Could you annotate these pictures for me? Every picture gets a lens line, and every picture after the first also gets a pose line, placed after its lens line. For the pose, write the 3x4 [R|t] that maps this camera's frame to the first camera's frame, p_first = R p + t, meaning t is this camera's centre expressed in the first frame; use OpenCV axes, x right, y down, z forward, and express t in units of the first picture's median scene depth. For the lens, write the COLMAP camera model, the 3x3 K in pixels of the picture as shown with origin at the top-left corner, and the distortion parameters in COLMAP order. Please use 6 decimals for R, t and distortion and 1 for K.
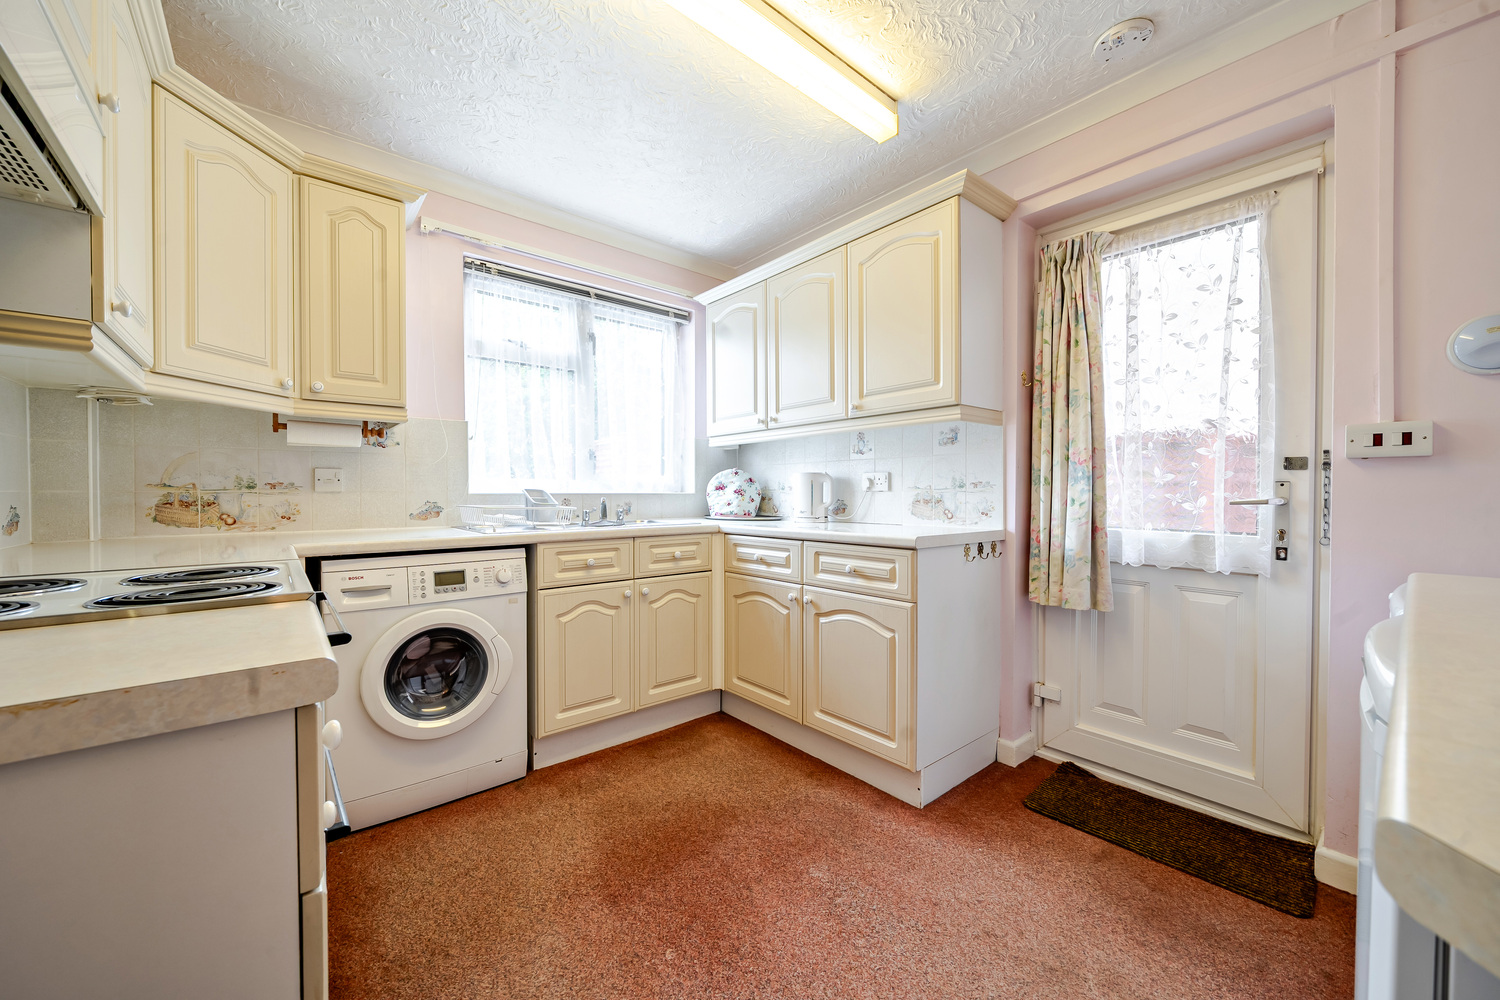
lens RADIAL K [[556.7, 0, 750.0], [0, 556.7, 500.0], [0, 0, 1]] dist [-0.001498, -0.000126]
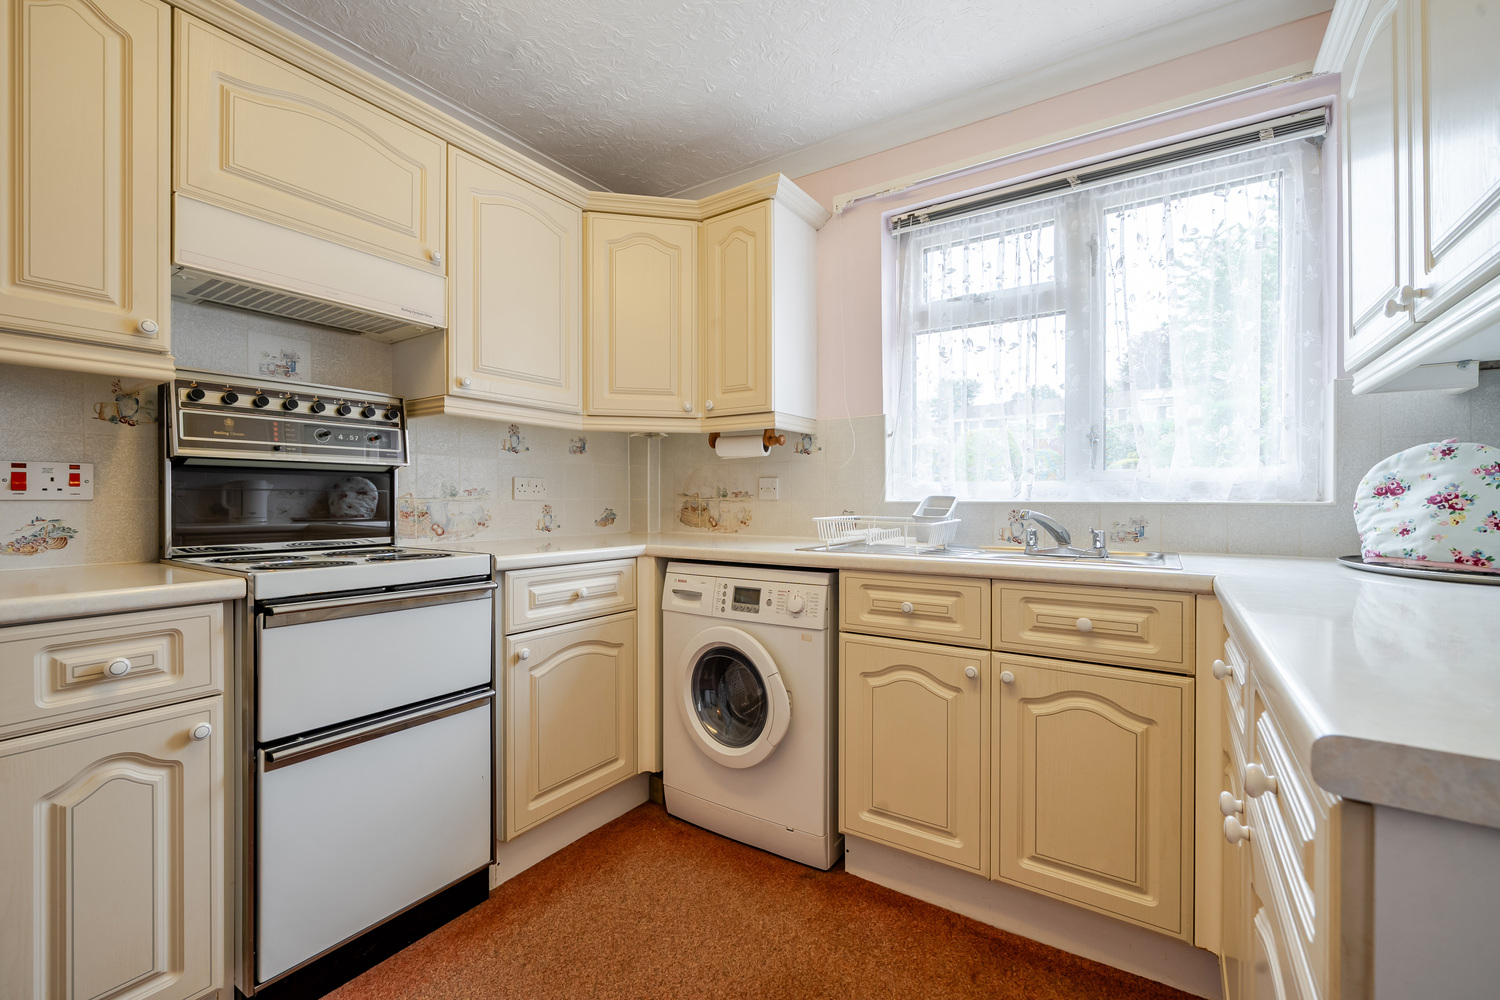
lens RADIAL K [[631.5, 0, 757.4], [0, 631.5, 498.9], [0, 0, 1]] dist [0.000410, -0.000008]
pose [[0.281694, 0.001081, -0.959504, 0.397773], [-0.013259, 0.999908, -0.002766, -0.012644], [0.959413, 0.013501, 0.281682, 0.643914]]
